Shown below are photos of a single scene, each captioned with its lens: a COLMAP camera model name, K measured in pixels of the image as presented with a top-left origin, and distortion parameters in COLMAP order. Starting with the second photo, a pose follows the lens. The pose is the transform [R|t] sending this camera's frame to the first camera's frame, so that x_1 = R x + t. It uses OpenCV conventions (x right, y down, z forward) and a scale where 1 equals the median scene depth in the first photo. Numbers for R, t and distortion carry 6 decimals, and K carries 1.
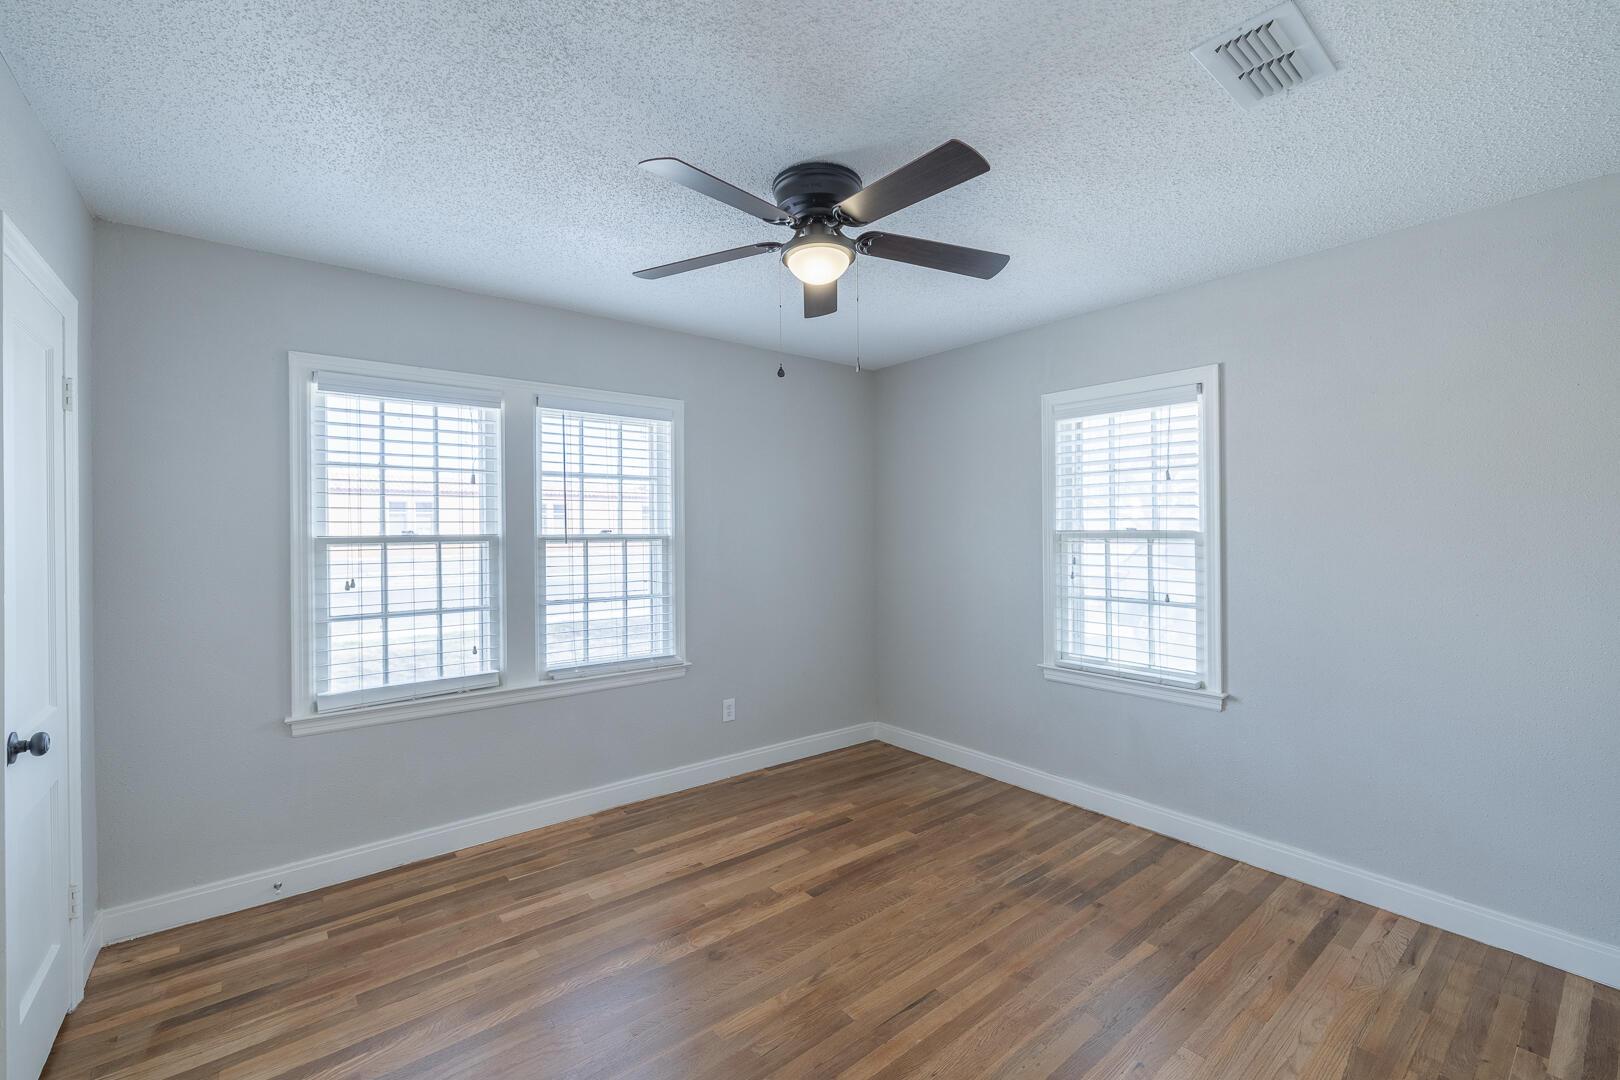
lens RADIAL K [[677.9, 0, 802.2], [0, 677.9, 529.2], [0, 0, 1]] dist [-0.001078, -0.000255]
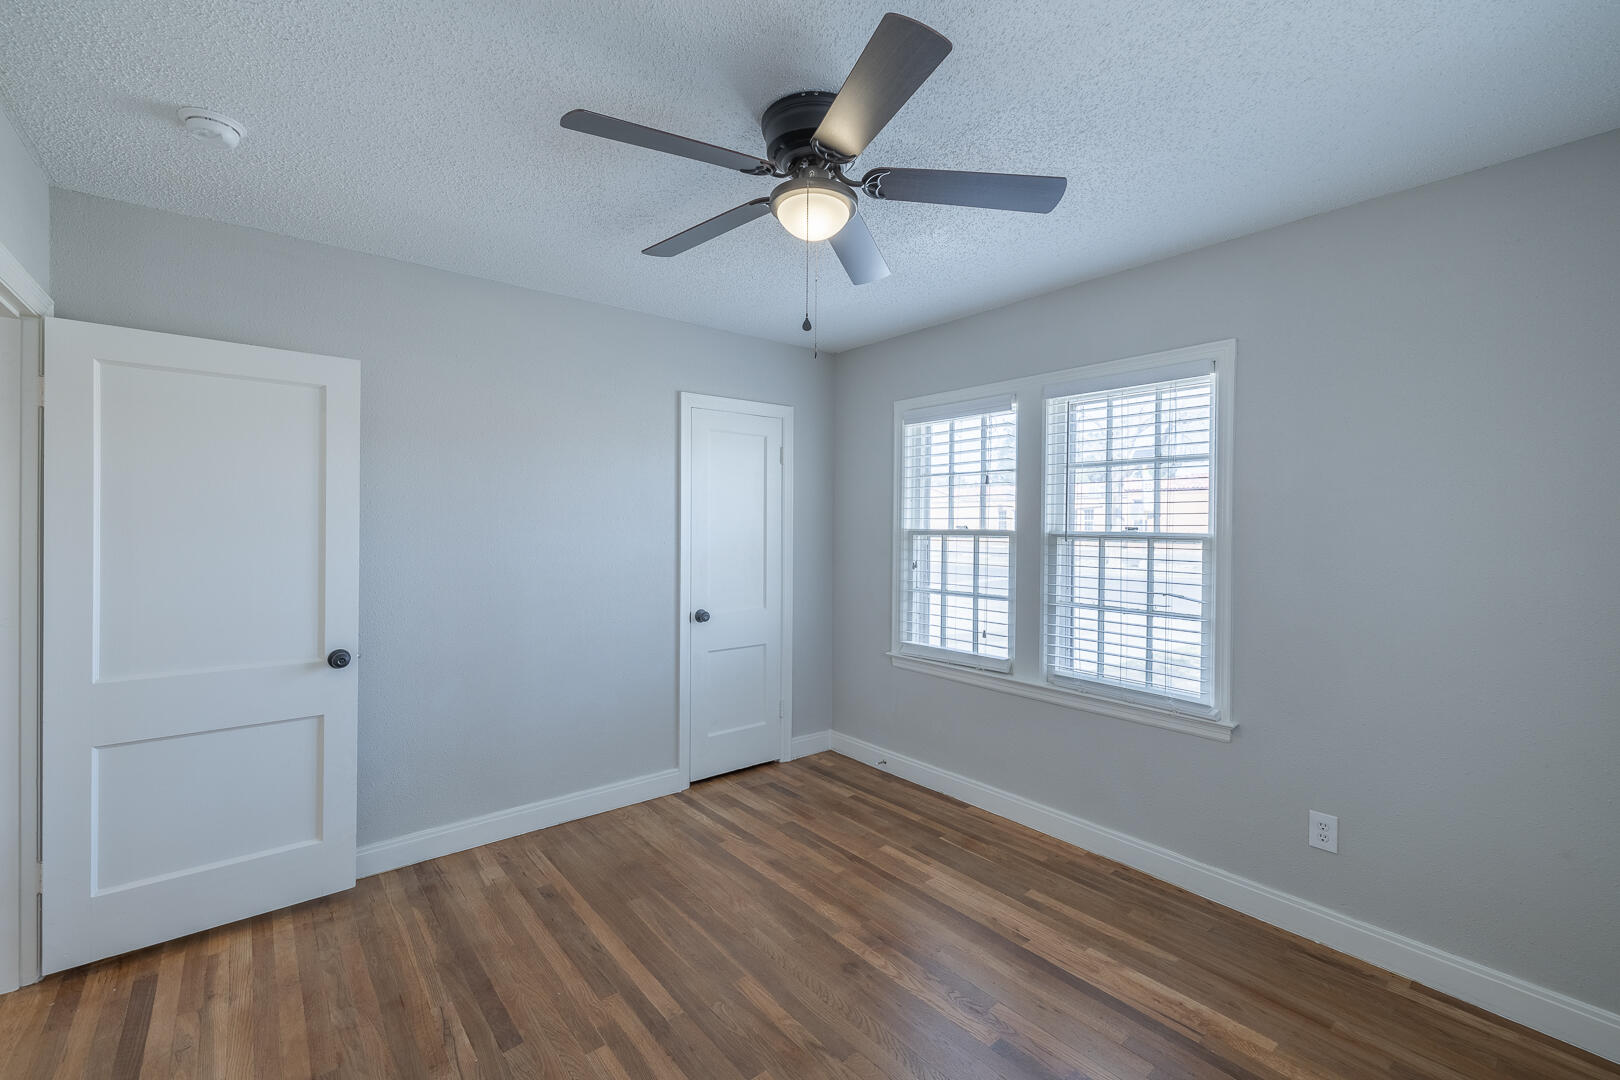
lens RADIAL K [[677.9, 0, 801.6], [0, 677.9, 535.7], [0, 0, 1]] dist [-0.001078, -0.000255]
pose [[0.012908, 0.018549, -0.999745, 0.622313], [-0.010318, 0.999777, 0.018416, 0.000885], [0.999863, 0.010078, 0.013097, 0.693834]]
